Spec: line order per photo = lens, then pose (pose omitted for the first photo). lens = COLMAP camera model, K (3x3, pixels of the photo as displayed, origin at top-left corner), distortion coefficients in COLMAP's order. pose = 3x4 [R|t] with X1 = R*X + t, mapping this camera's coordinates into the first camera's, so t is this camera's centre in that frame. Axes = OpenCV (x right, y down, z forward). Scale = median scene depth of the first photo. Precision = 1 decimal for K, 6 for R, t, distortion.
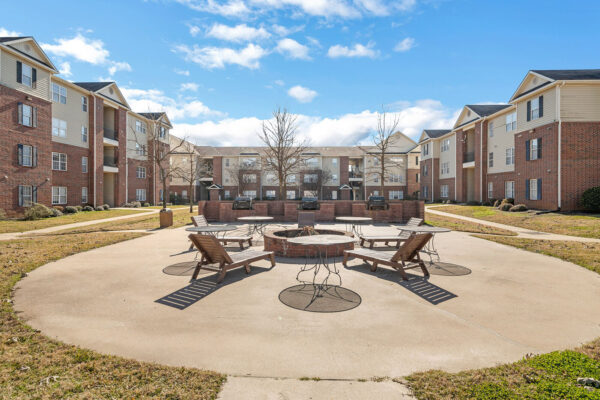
lens RADIAL K [[417.8, 0, 303.0], [0, 417.8, 196.9], [0, 0, 1]] dist [-0.000753, -0.001260]
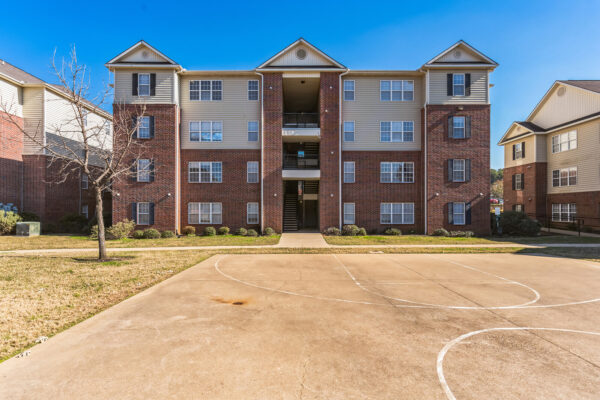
lens RADIAL K [[297.7, 0, 299.9], [0, 297.7, 211.3], [0, 0, 1]] dist [0.001064, 0.000074]
pose [[0.019775, 0.005285, -0.999790, 0.009560], [-0.004722, 0.999975, 0.005193, -0.008597], [0.999793, 0.004619, 0.019799, 0.937956]]
